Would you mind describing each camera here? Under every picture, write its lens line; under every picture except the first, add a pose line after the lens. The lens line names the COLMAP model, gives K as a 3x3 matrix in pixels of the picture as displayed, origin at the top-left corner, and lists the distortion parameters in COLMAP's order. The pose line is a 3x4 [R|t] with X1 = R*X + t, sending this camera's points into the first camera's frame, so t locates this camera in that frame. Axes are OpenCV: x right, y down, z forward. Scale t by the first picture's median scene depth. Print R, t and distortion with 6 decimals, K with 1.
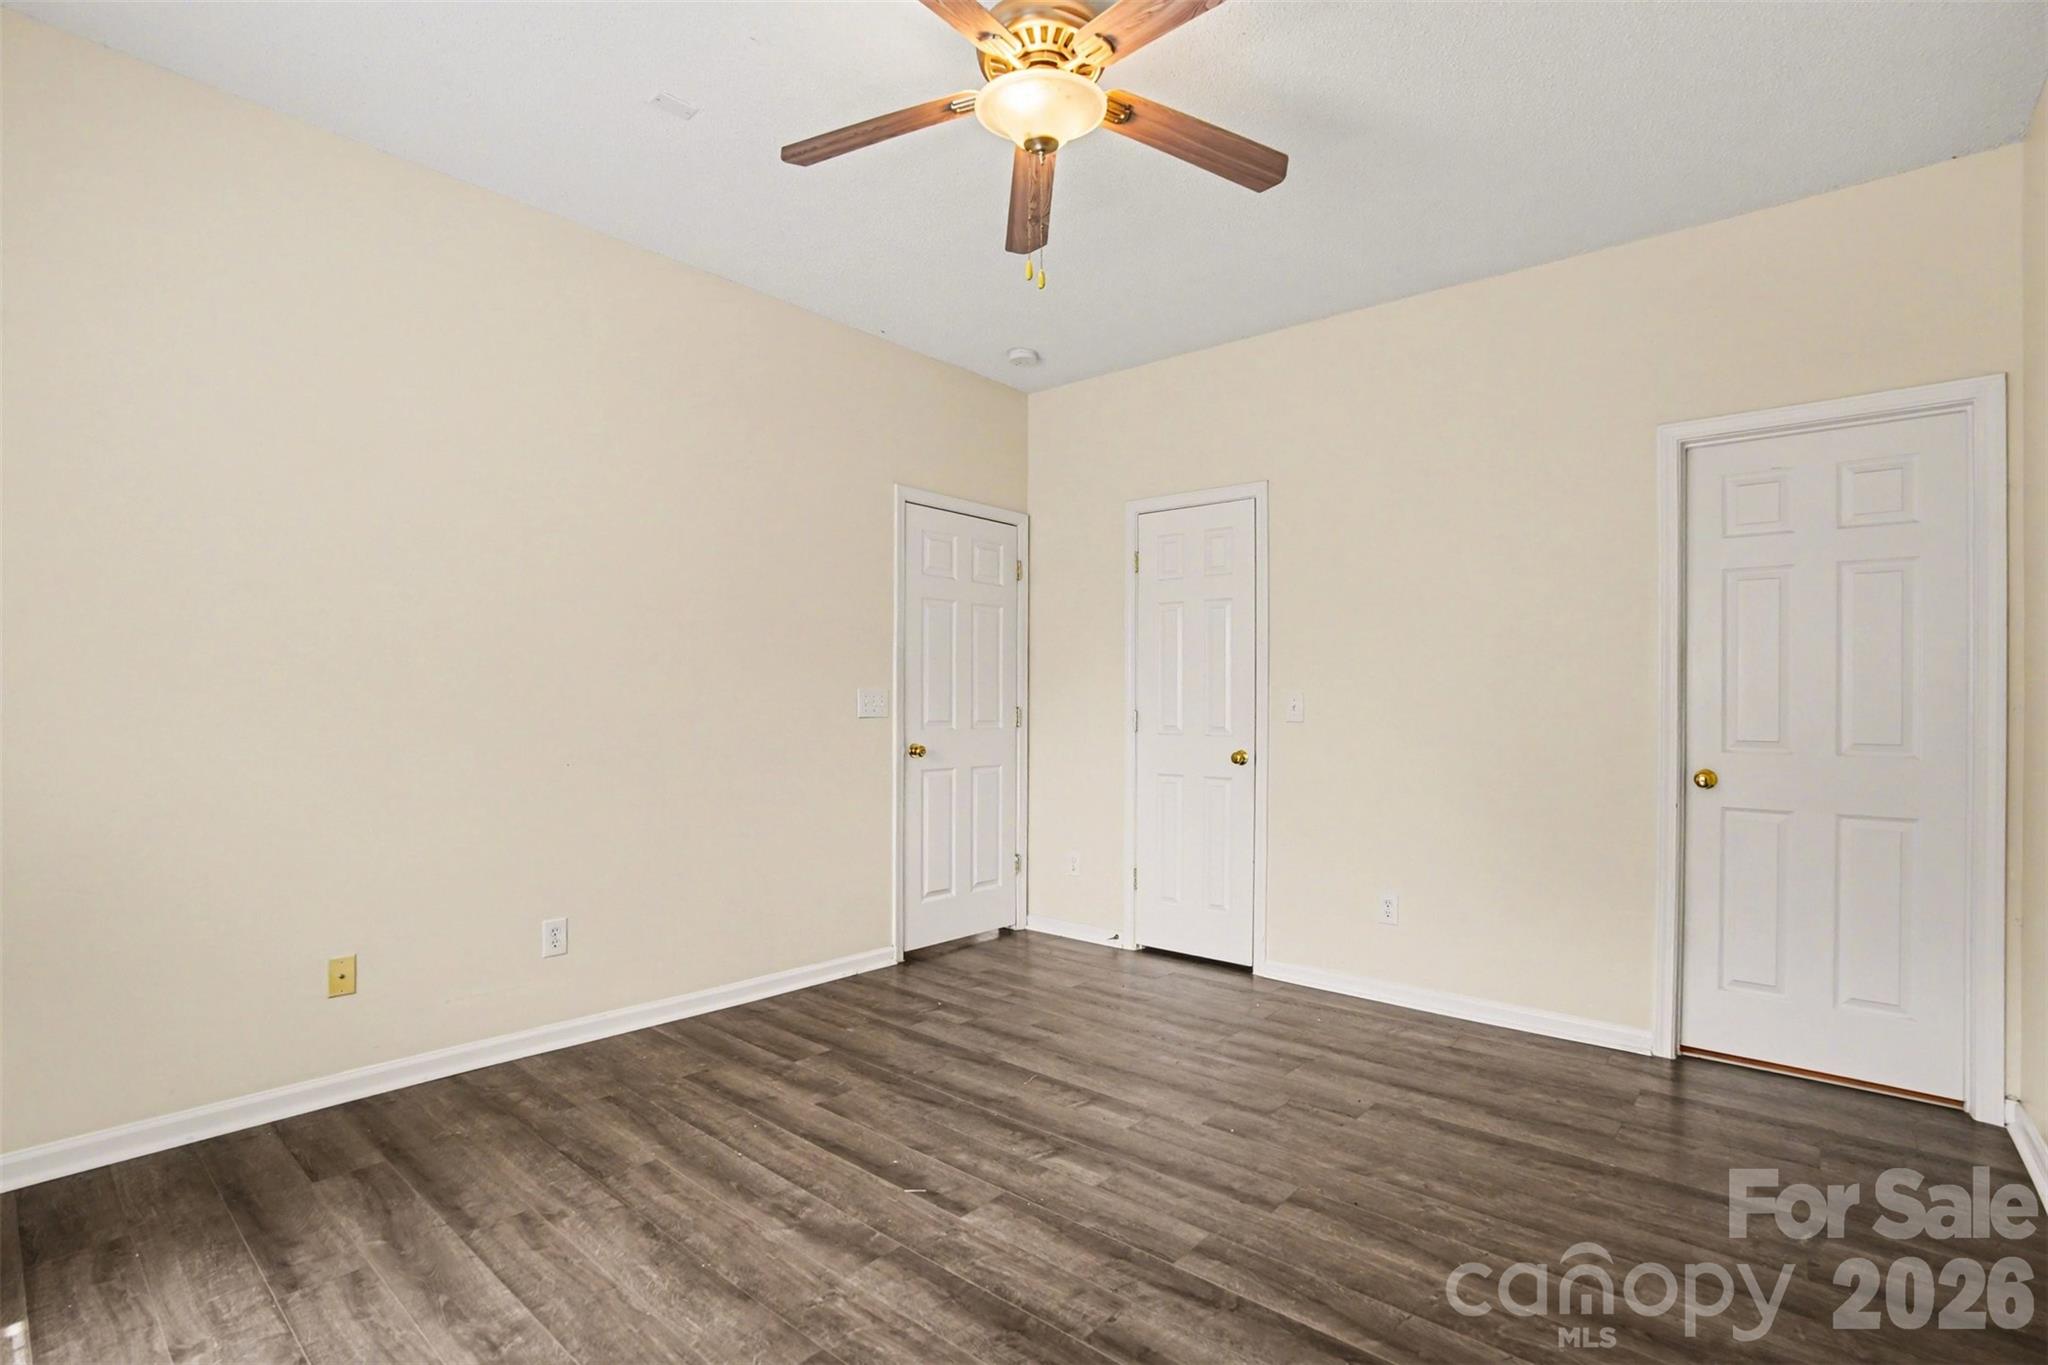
lens RADIAL K [[979.3, 0, 1035.8], [0, 979.3, 674.5], [0, 0, 1]] dist [-0.067973, 0.028915]
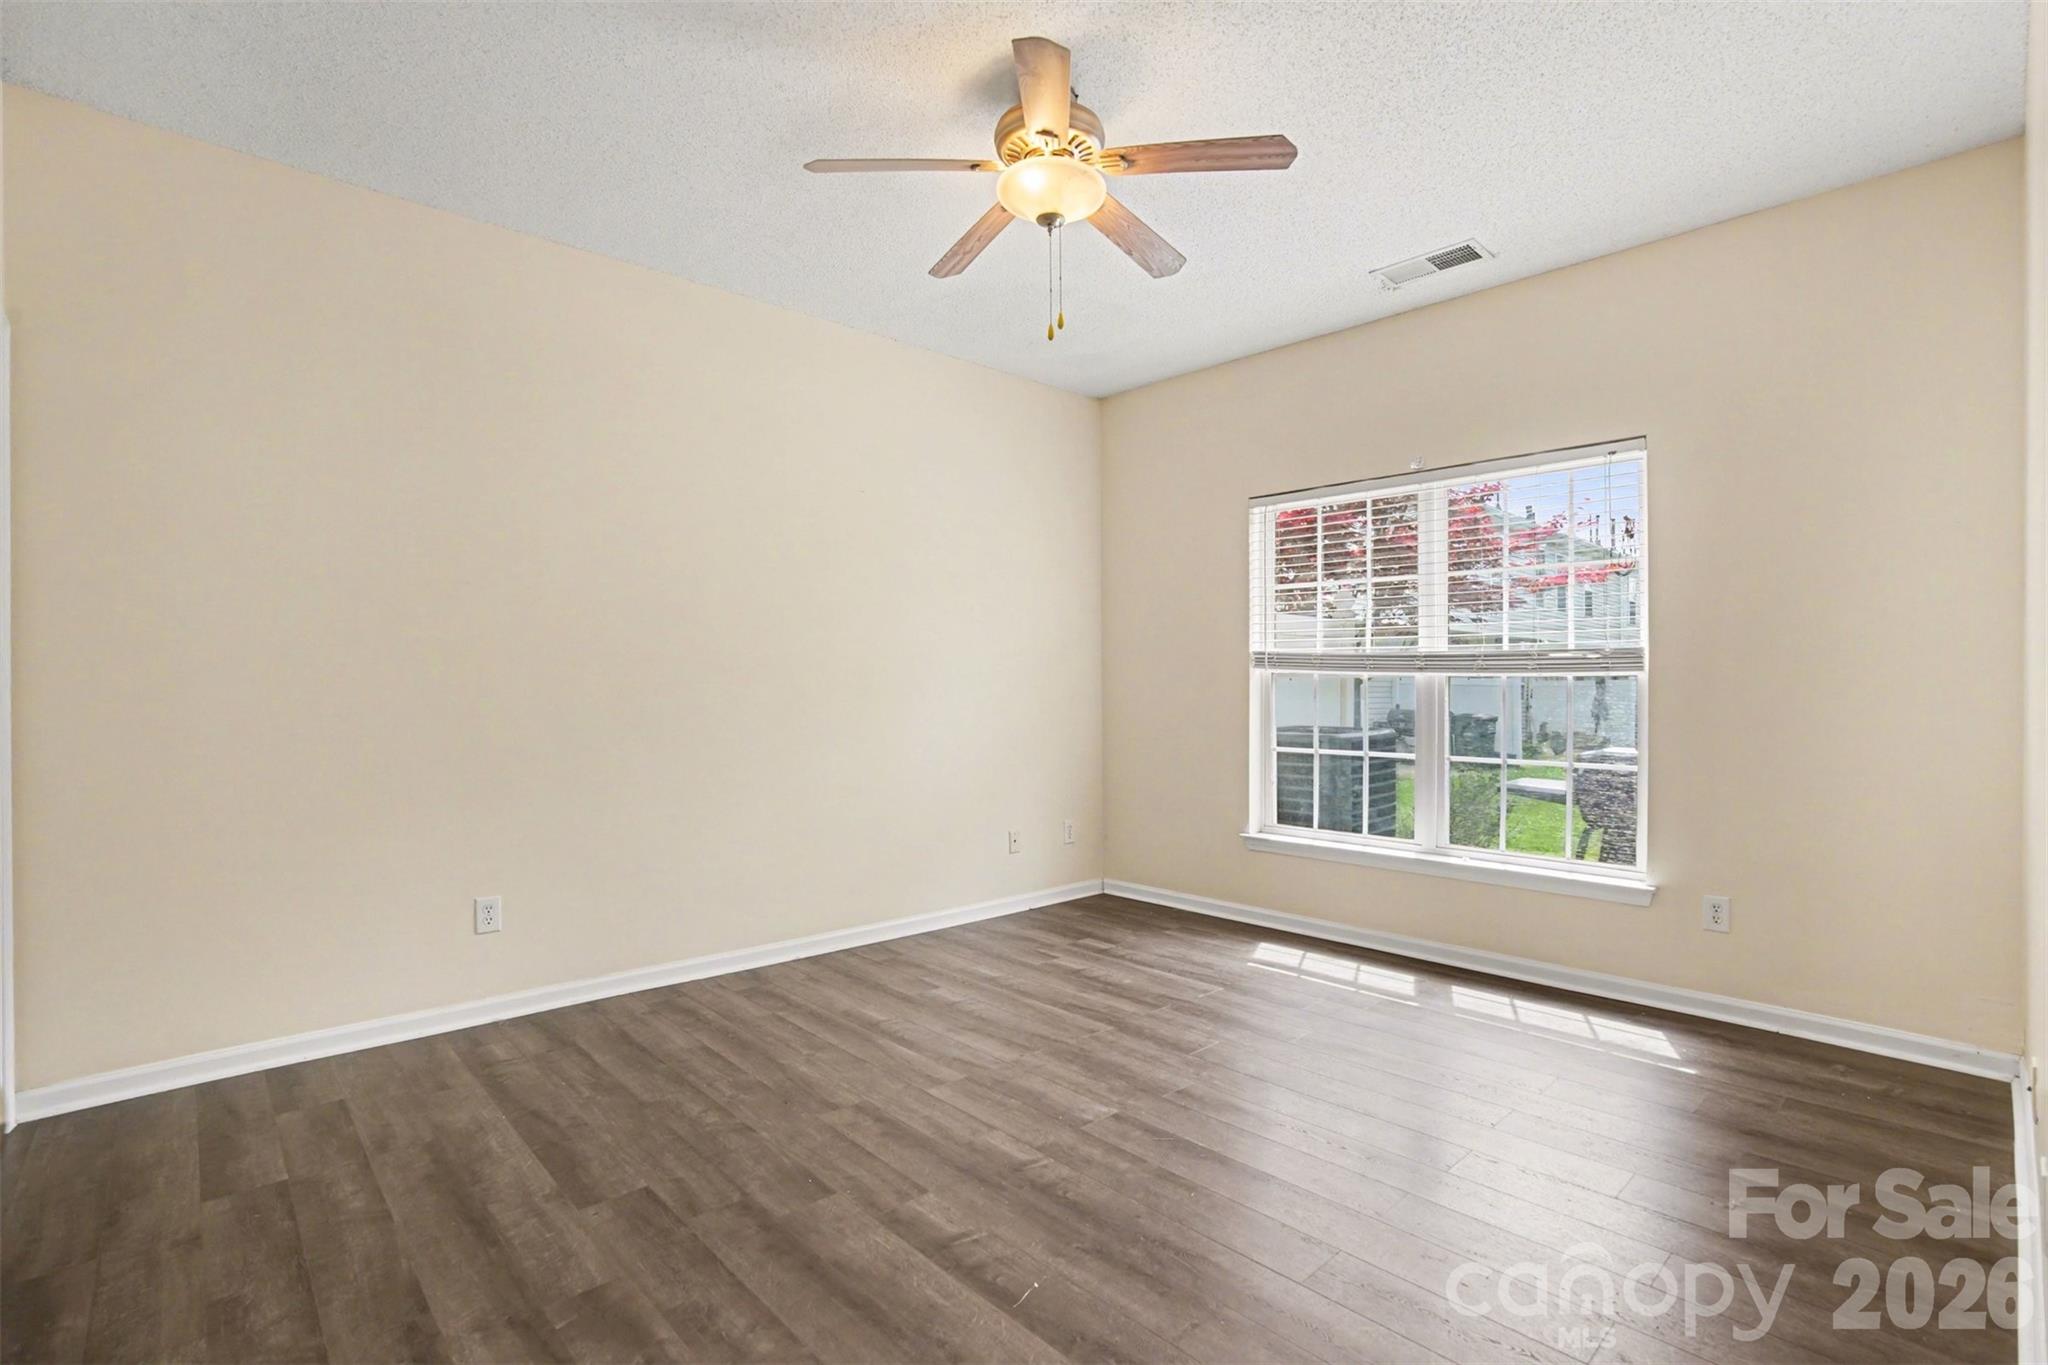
lens RADIAL K [[979.3, 0, 1035.8], [0, 979.3, 674.5], [0, 0, 1]] dist [-0.067973, 0.028915]
pose [[-0.993782, 0.001507, 0.111334, -0.100039], [-0.003643, 0.998933, -0.046042, 0.068699], [-0.111285, -0.046162, -0.992716, 2.018334]]
